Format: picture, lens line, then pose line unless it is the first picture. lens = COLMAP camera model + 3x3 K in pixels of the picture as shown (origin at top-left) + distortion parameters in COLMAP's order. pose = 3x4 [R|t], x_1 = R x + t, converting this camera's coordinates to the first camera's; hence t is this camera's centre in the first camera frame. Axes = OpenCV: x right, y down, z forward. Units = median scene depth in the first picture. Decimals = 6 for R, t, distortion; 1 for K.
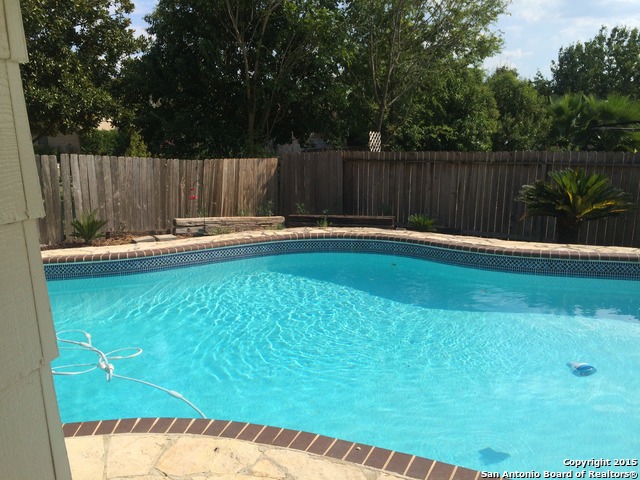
lens RADIAL K [[553.4, 0, 319.7], [0, 553.4, 240.8], [0, 0, 1]] dist [0.082103, -0.088389]
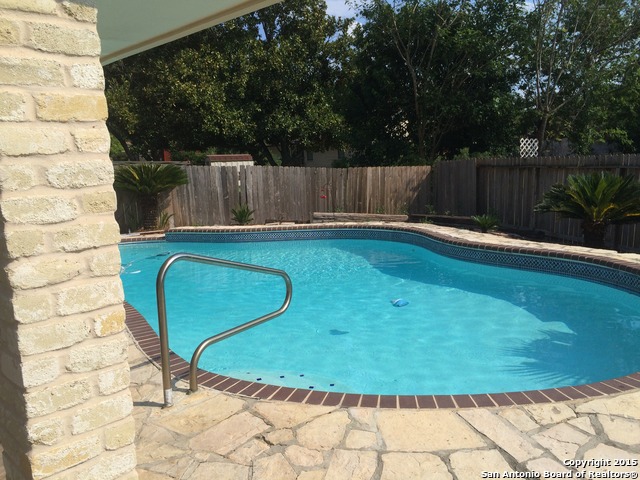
lens RADIAL K [[553.4, 0, 320.5], [0, 553.4, 239.2], [0, 0, 1]] dist [0.082103, -0.088389]
pose [[0.831594, 0.061191, -0.552003, 0.422635], [-0.072156, 0.997392, 0.001861, 0.017447], [0.550677, 0.038283, 0.833840, -0.078926]]
